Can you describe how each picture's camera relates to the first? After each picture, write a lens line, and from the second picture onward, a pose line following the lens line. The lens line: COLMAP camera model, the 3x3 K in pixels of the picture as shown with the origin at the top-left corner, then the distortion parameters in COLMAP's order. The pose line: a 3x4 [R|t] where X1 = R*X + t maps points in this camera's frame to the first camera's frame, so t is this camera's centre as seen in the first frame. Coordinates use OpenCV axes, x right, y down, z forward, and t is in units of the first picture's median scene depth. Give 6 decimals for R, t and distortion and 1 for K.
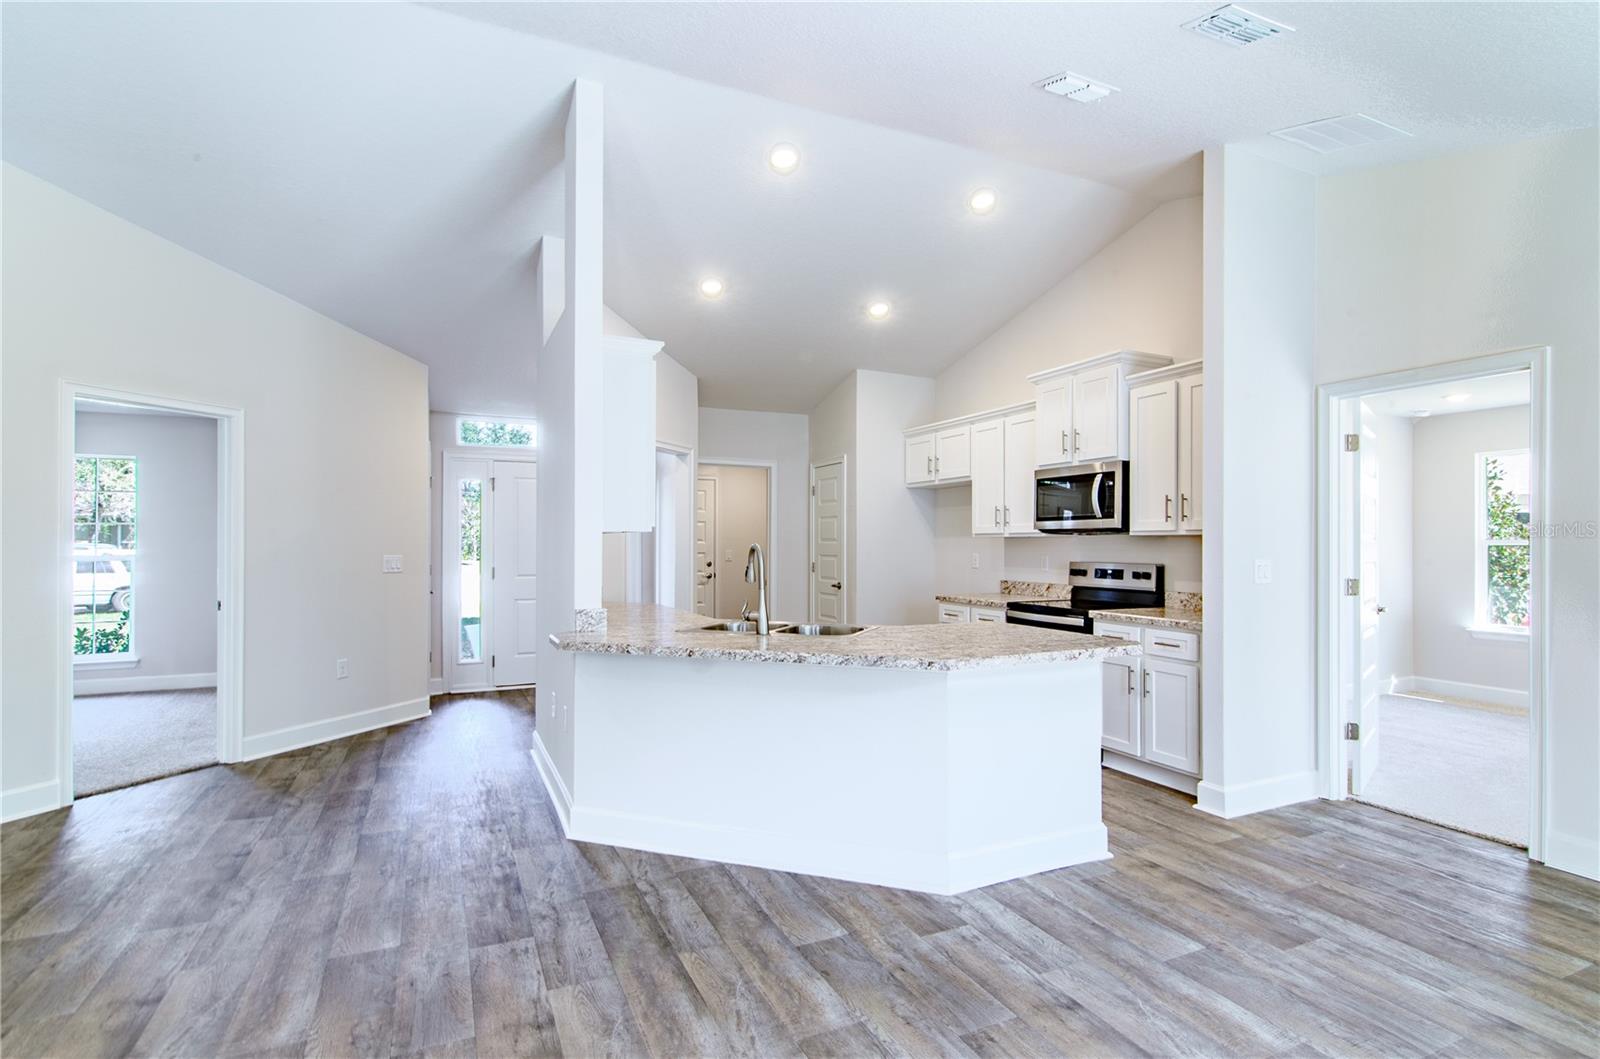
lens RADIAL K [[803.0, 0, 800.4], [0, 803.0, 543.2], [0, 0, 1]] dist [-0.000243, 0.000610]
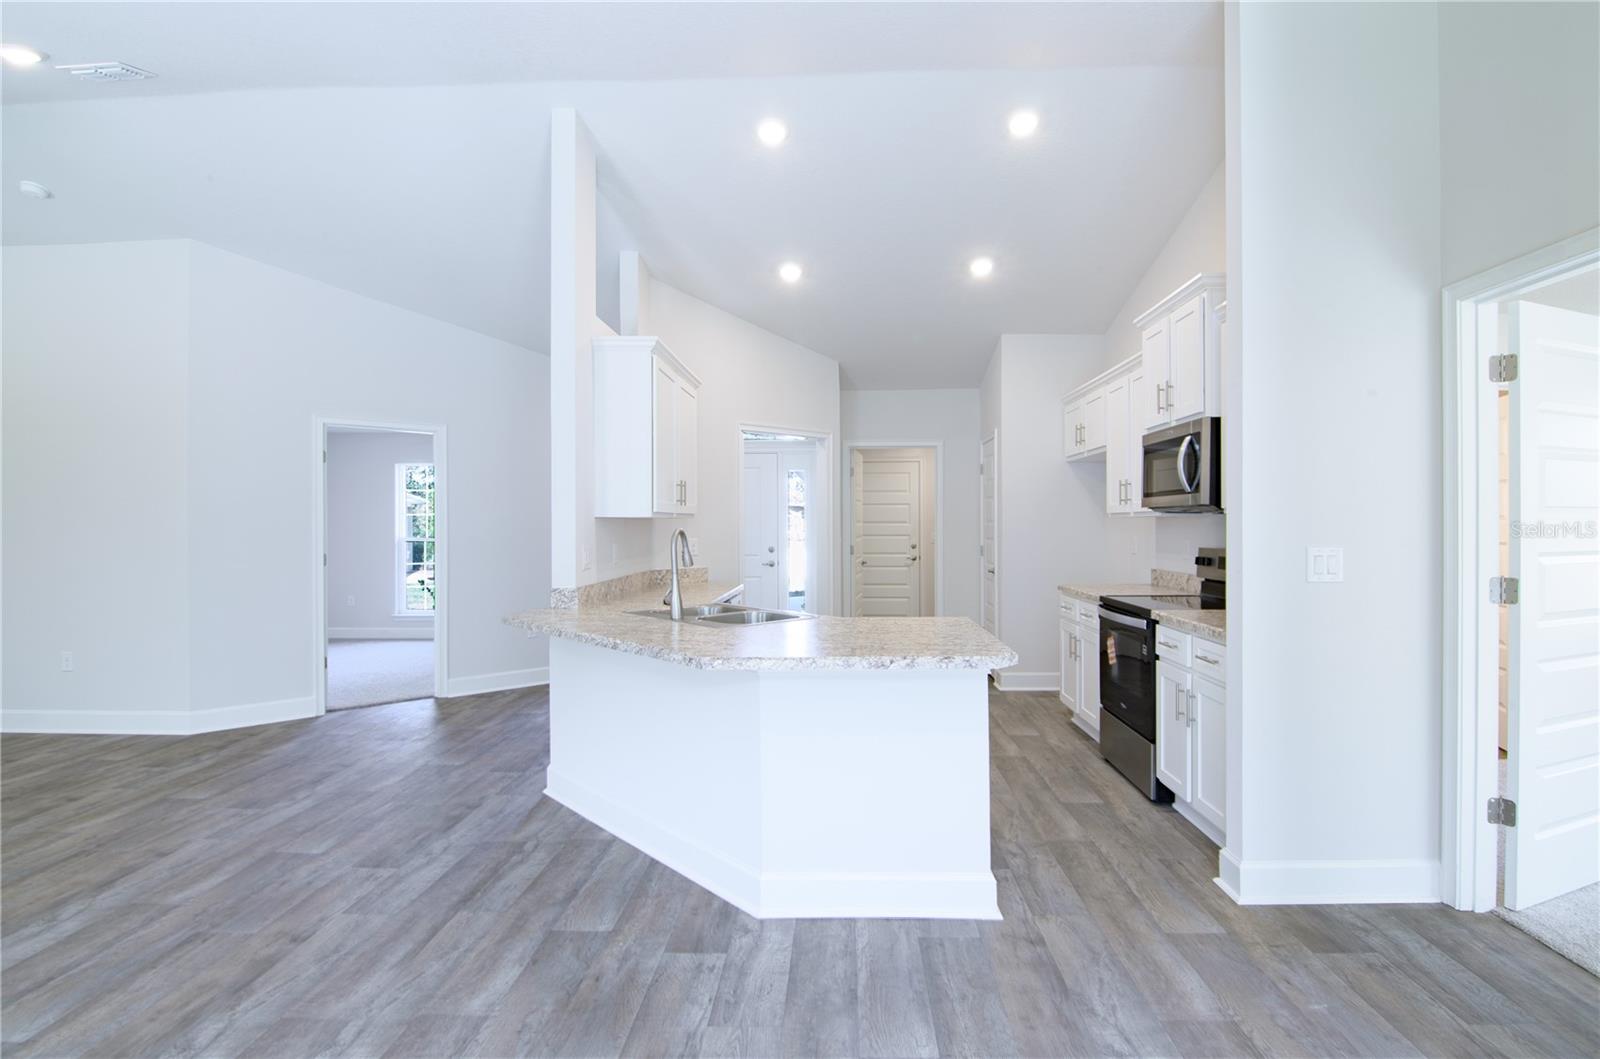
lens RADIAL K [[775.2, 0, 800.0], [0, 775.2, 529.5], [0, 0, 1]] dist [-0.005066, -0.011464]
pose [[0.886138, -0.003349, -0.463410, 0.549755], [0.006608, 0.999964, 0.005409, -0.002308], [0.463375, -0.007856, 0.886127, 0.221616]]
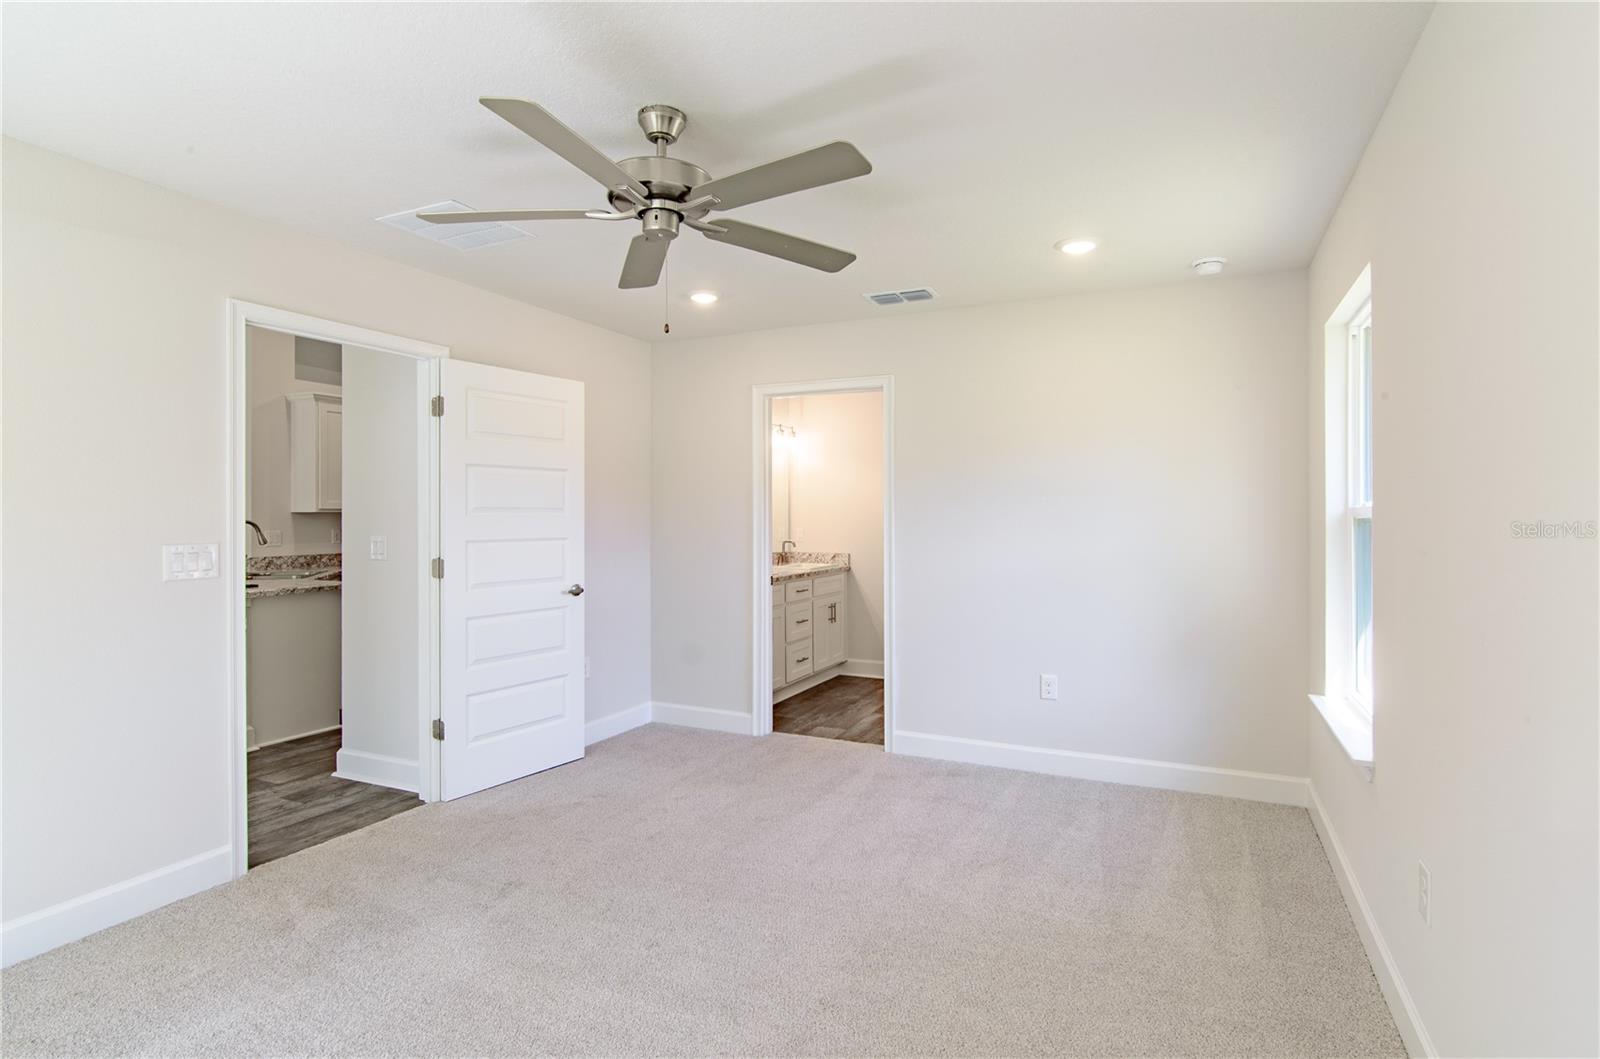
lens RADIAL K [[757.3, 0, 817.5], [0, 757.3, 527.8], [0, 0, 1]] dist [-0.000613, -0.012900]
pose [[0.664817, 0.006812, -0.746975, 1.874125], [-0.000906, 0.999965, 0.008314, 0.002919], [0.747005, -0.004851, 0.664800, 0.892854]]
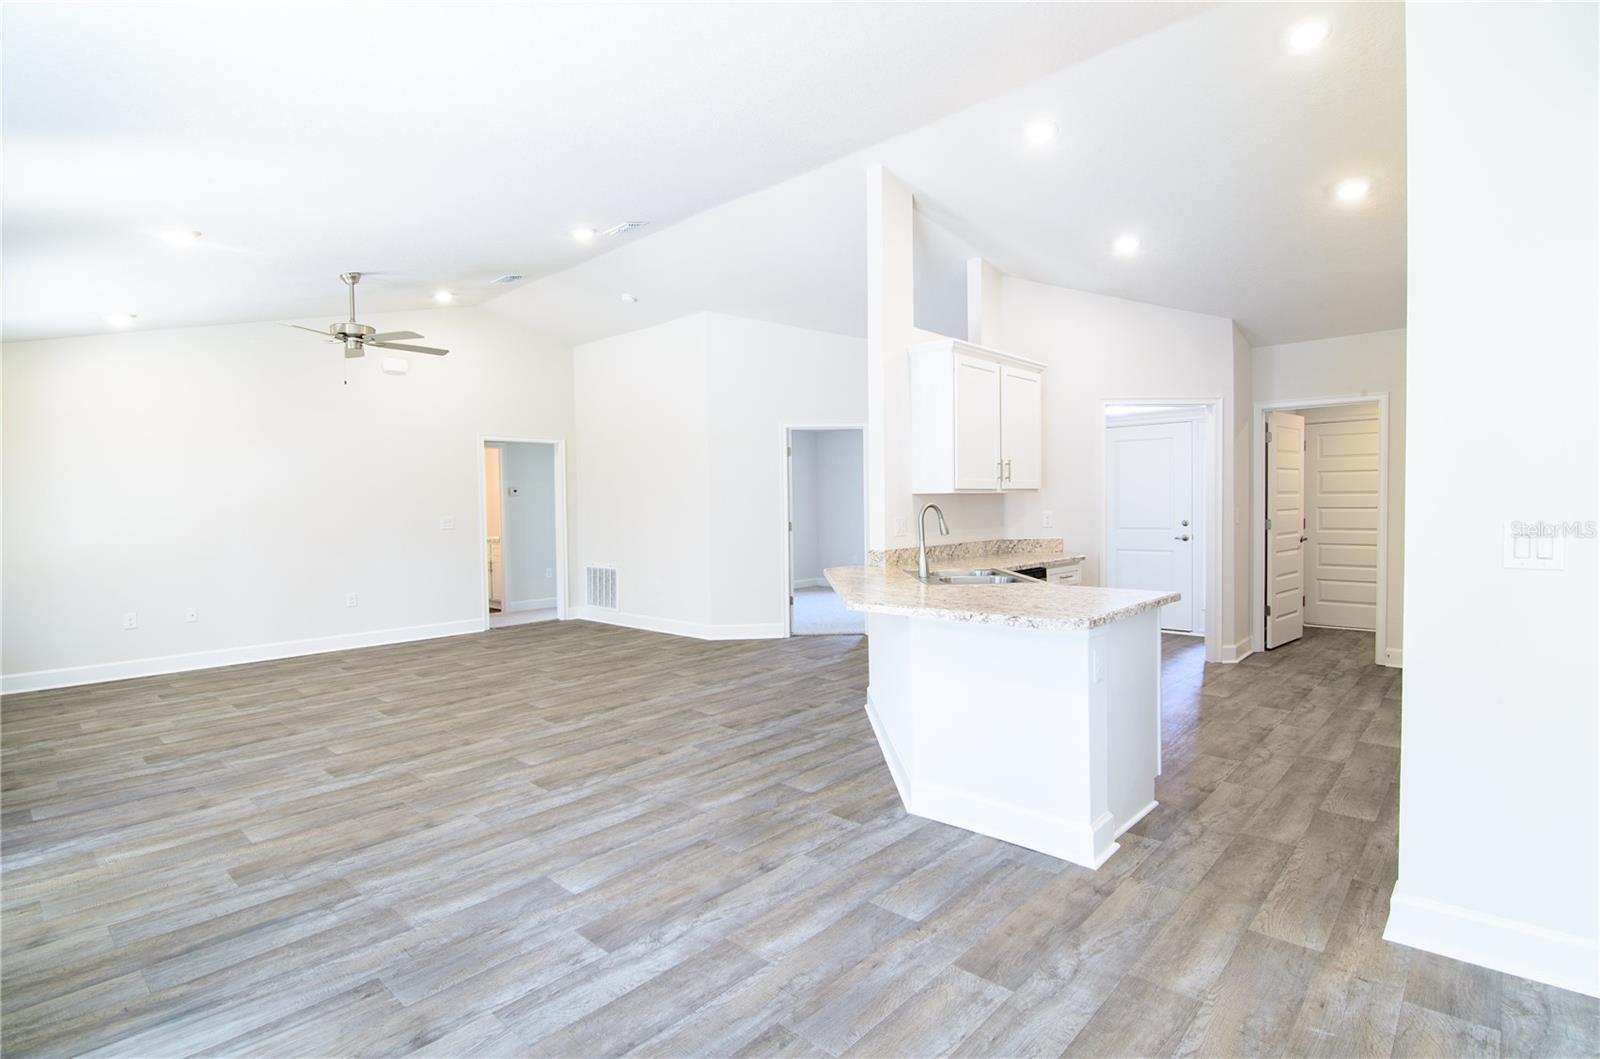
lens RADIAL K [[757.3, 0, 817.5], [0, 757.3, 527.8], [0, 0, 1]] dist [-0.000613, -0.012900]
pose [[0.389994, 0.023261, -0.920524, 0.969743], [0.014859, 0.999392, 0.031549, -0.000811], [0.920697, -0.025982, 0.389411, 0.412610]]
